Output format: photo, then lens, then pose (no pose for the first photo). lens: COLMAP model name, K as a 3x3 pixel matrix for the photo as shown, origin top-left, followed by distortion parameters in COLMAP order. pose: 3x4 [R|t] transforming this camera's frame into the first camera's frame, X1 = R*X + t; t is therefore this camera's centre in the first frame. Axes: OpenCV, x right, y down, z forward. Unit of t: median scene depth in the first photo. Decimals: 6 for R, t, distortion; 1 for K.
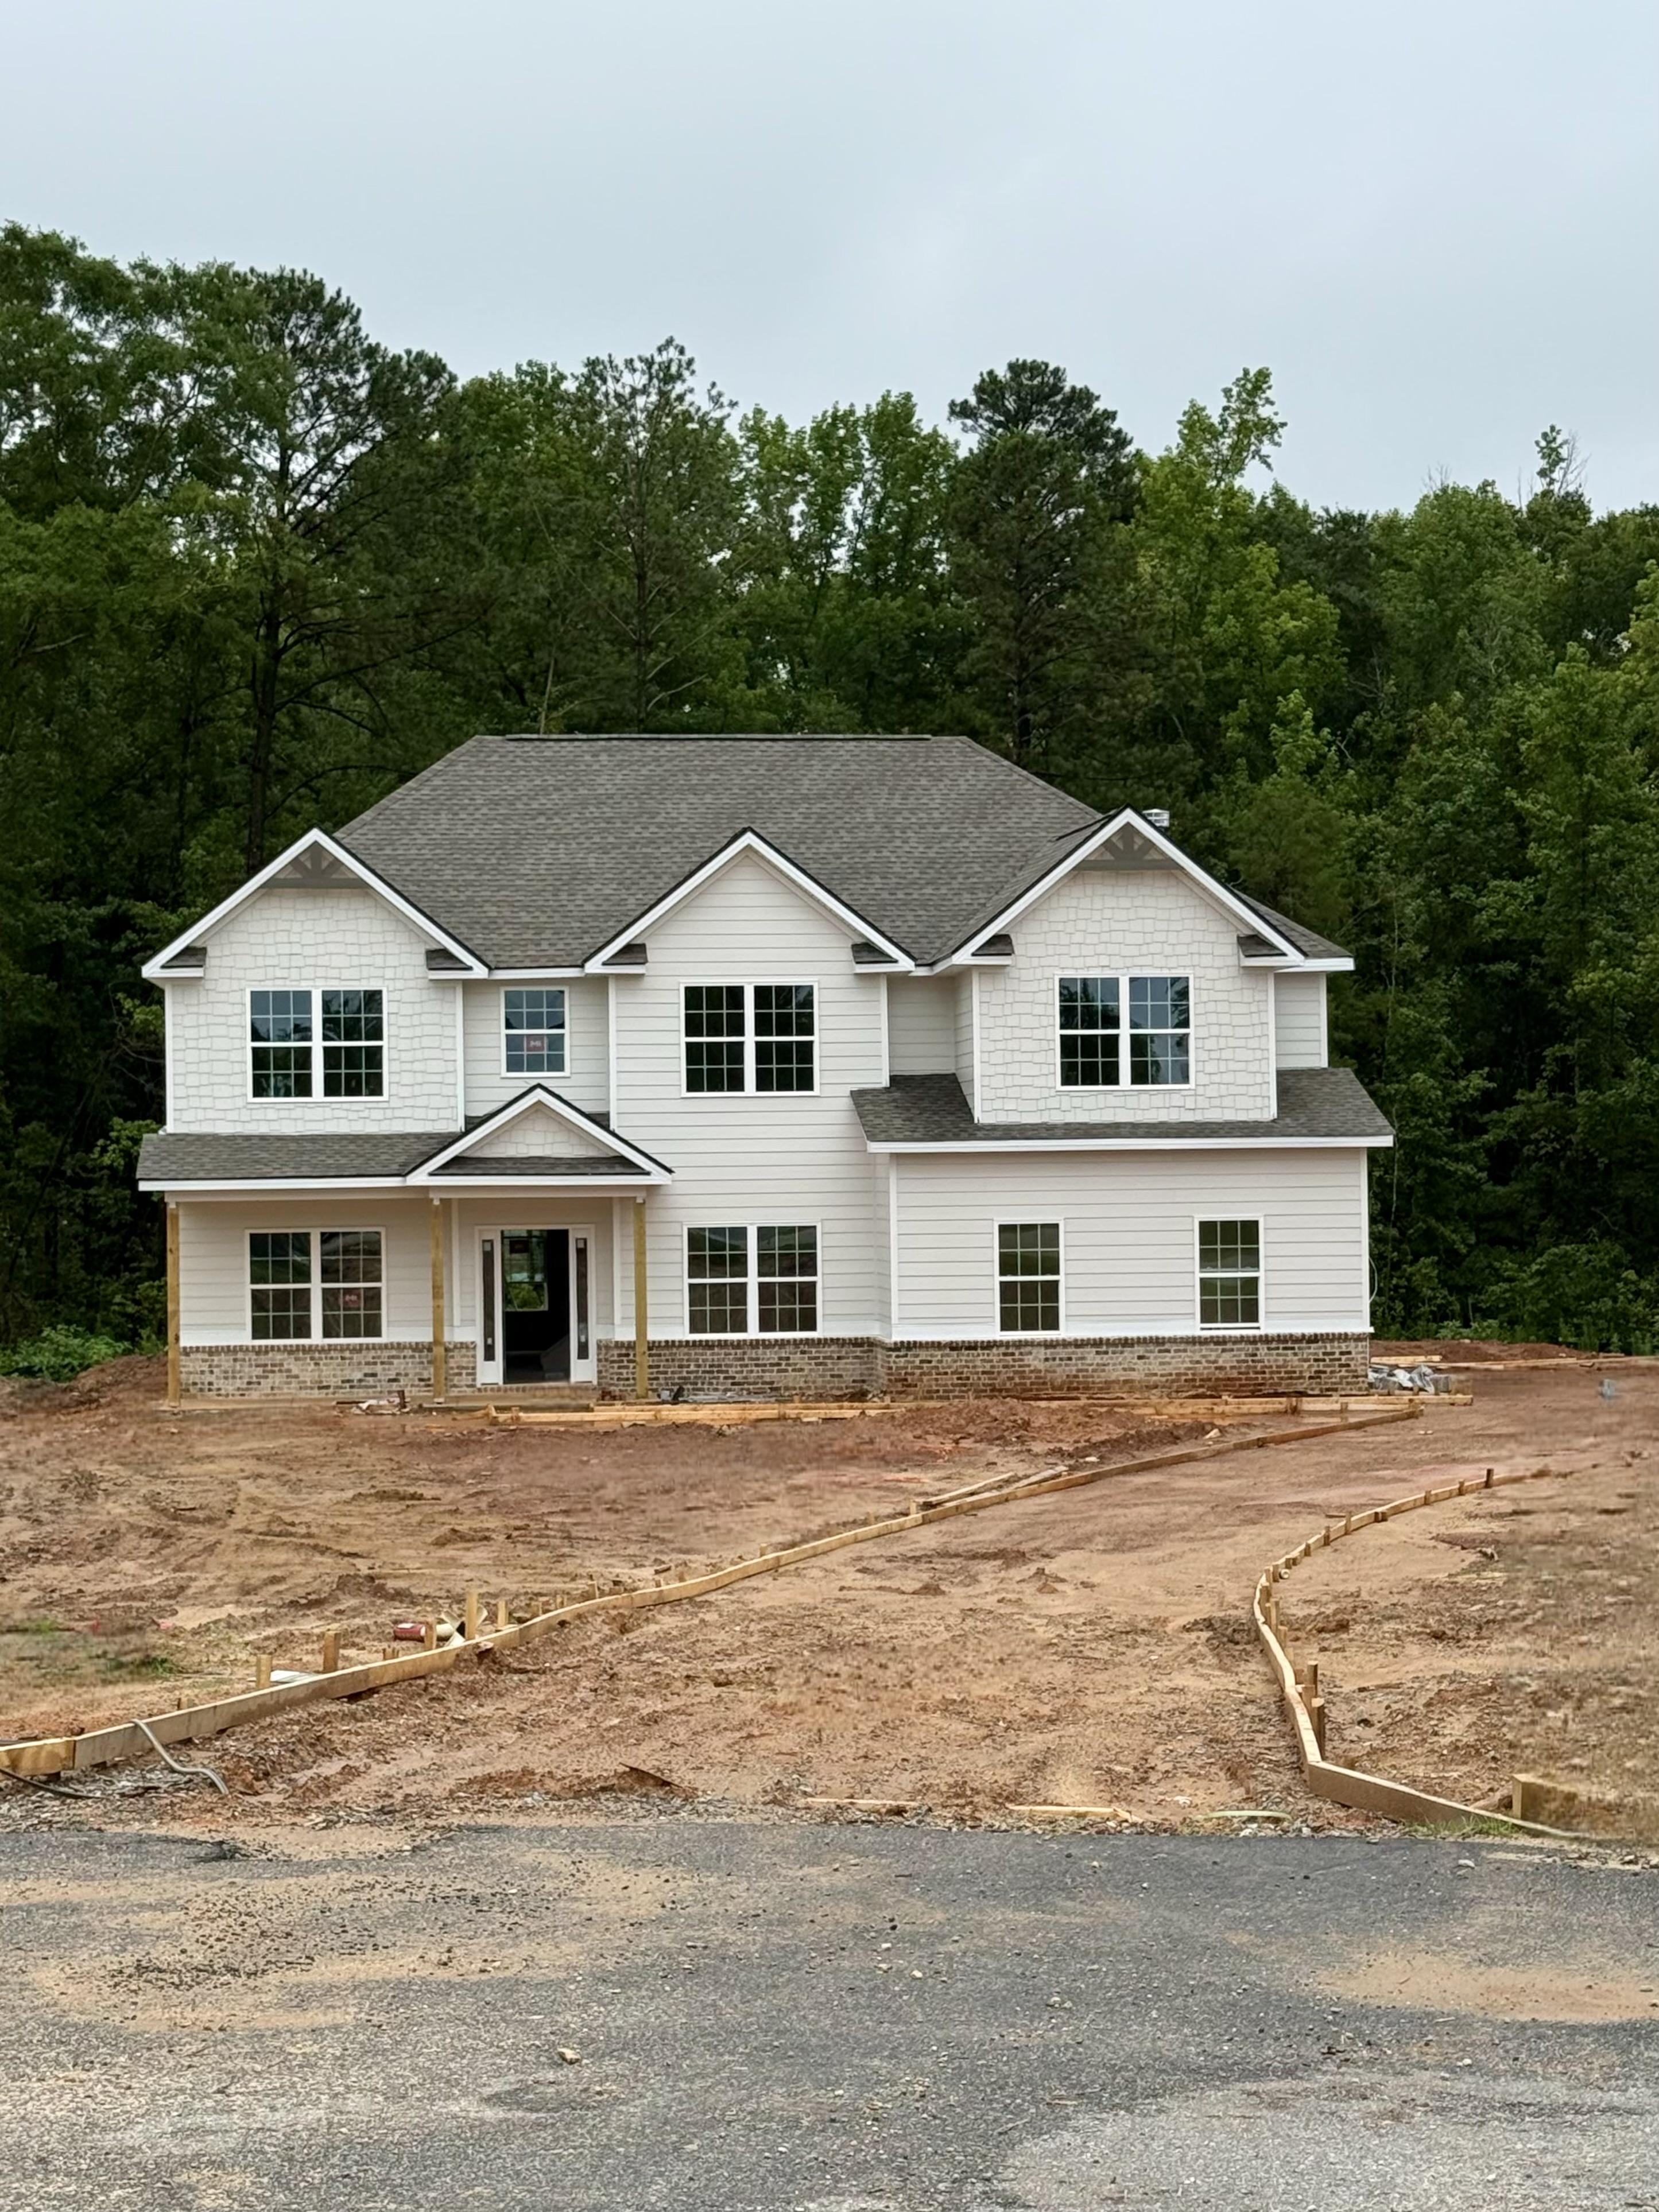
lens RADIAL K [[3712.2, 0, 675.2], [0, 3712.2, 1106.2], [0, 0, 1]] dist [0.013242, 0.011517]
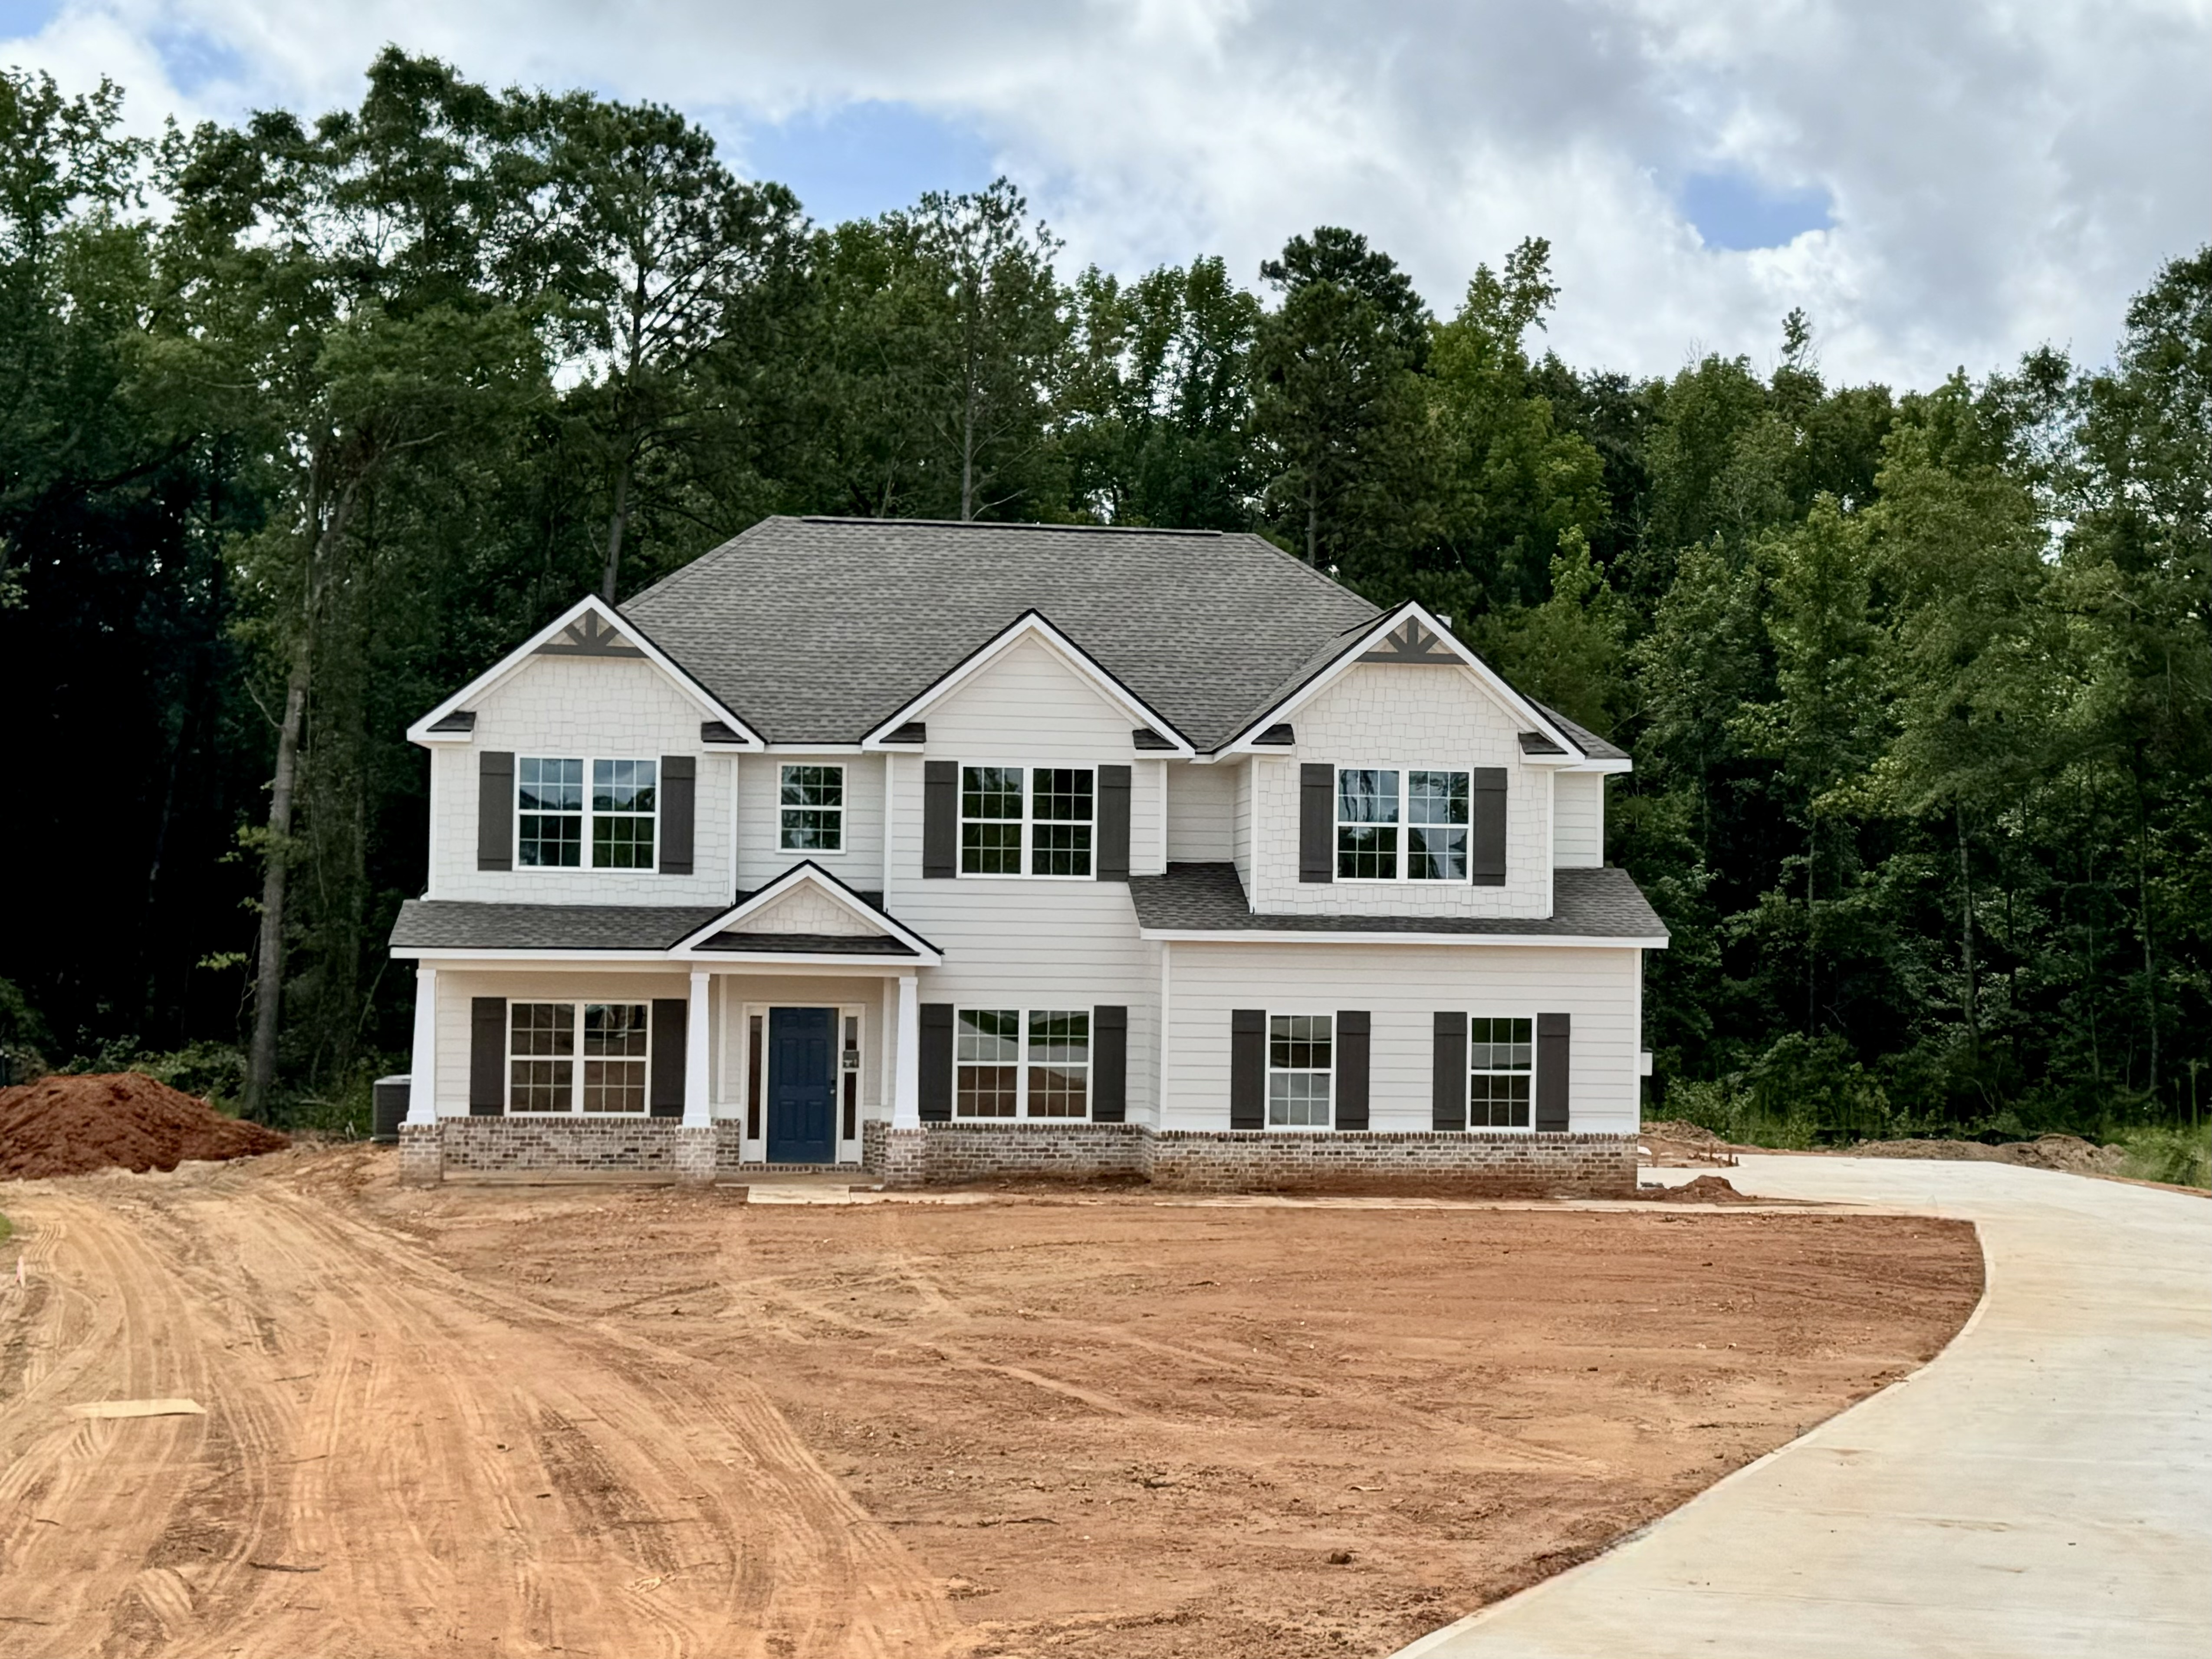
lens RADIAL K [[2814.0, 0, 1106.0], [0, 2814.0, 829.5], [0, 0, 1]] dist [-0.001170, -0.005087]
pose [[0.999449, 0.029593, 0.015056, 0.028994], [-0.029271, 0.999348, -0.021113, -0.000677], [-0.015671, 0.020661, 0.999664, 0.237019]]
